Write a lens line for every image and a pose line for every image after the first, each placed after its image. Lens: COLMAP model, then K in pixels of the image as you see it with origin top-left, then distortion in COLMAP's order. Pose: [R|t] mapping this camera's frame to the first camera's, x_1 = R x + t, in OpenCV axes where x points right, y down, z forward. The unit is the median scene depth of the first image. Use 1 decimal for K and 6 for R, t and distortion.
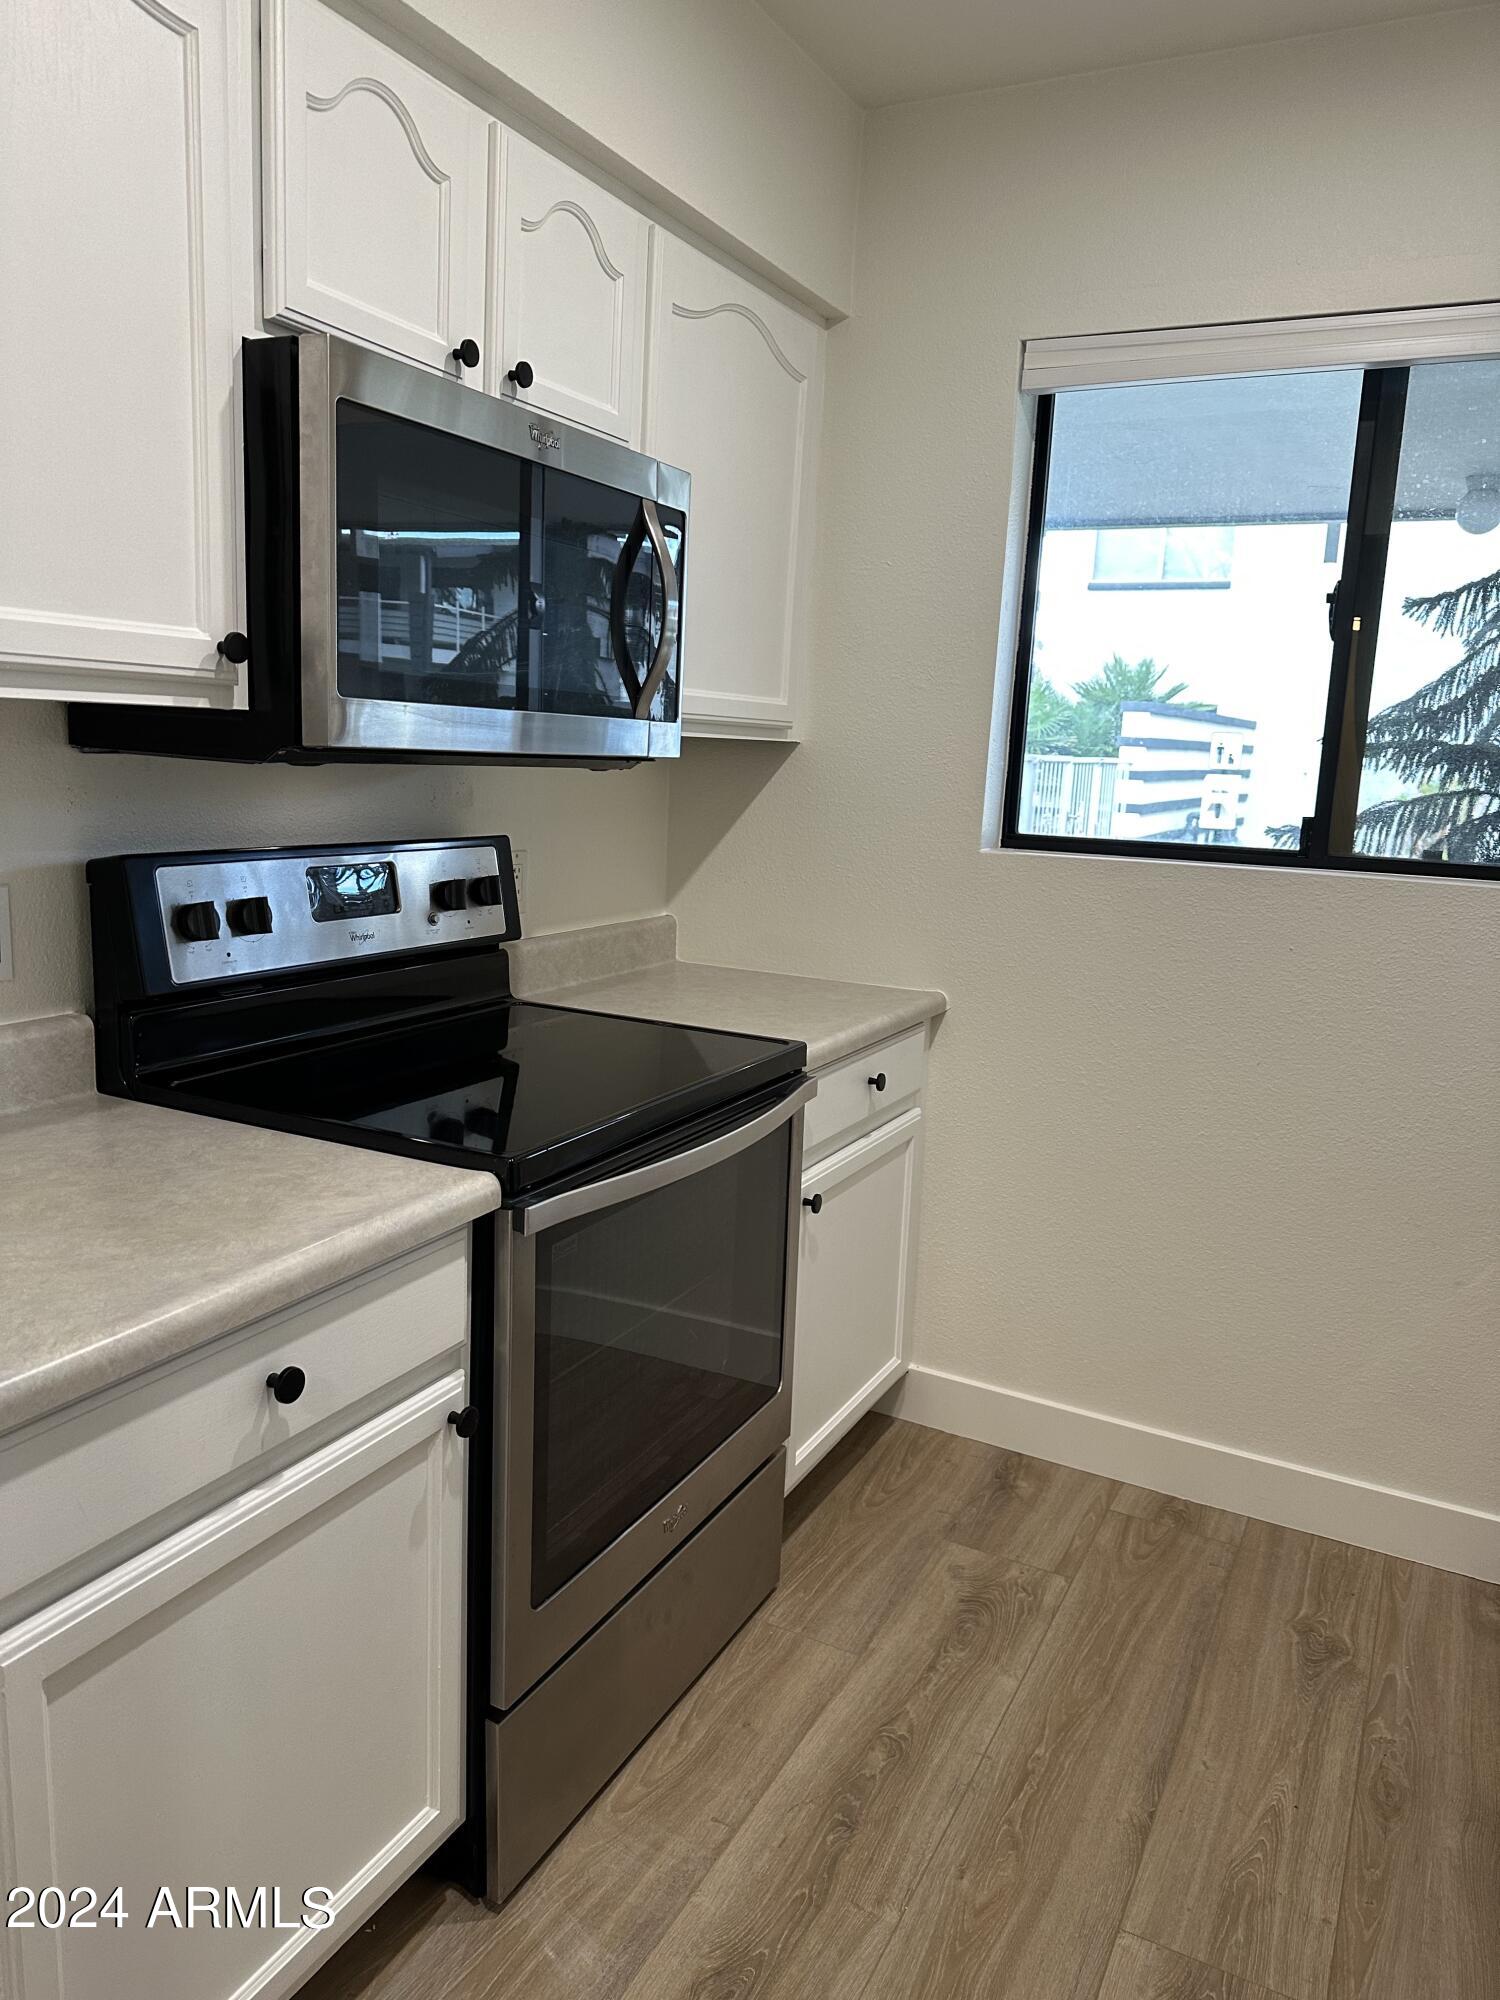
lens RADIAL K [[1428.9, 0, 750.9], [0, 1428.9, 996.7], [0, 0, 1]] dist [0.048305, -0.046617]
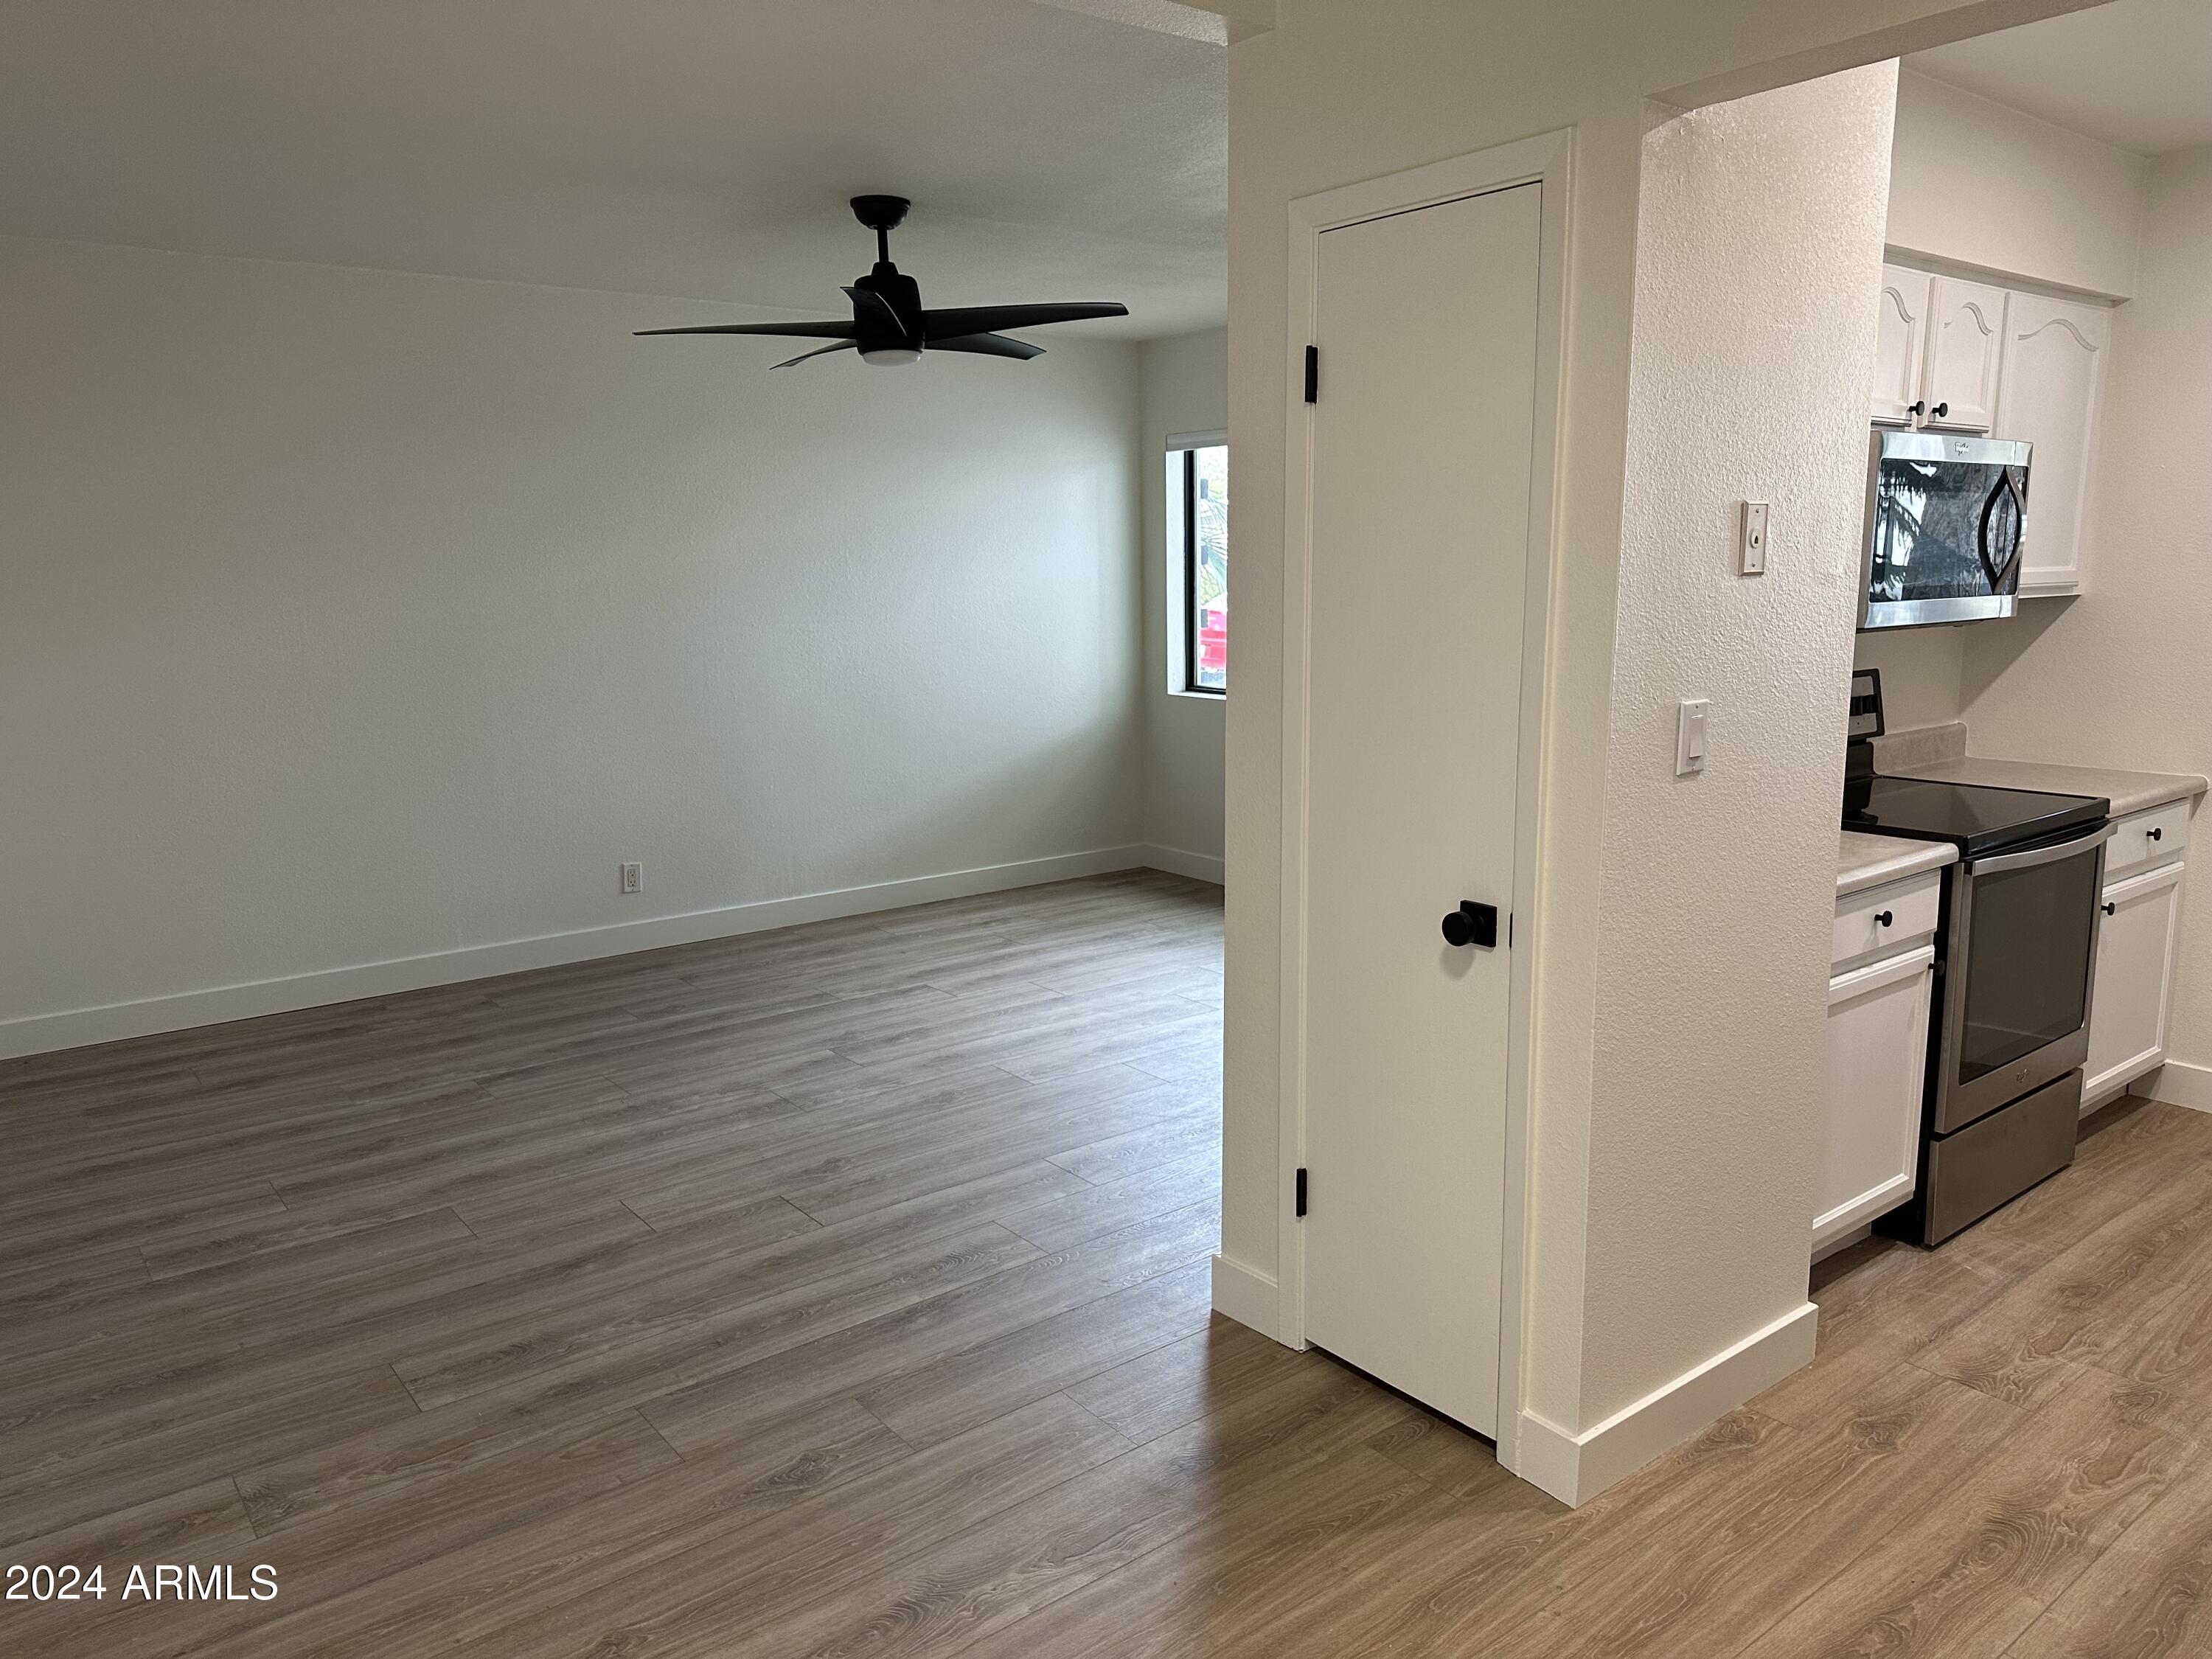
lens RADIAL K [[1580.4, 0, 1123.4], [0, 1580.4, 830.3], [0, 0, 1]] dist [0.048305, -0.046617]
pose [[0.912967, 0.021054, -0.407490, -0.033826], [-0.025361, 0.999665, -0.005170, 0.014983], [0.407245, 0.015055, 0.913195, -0.147940]]
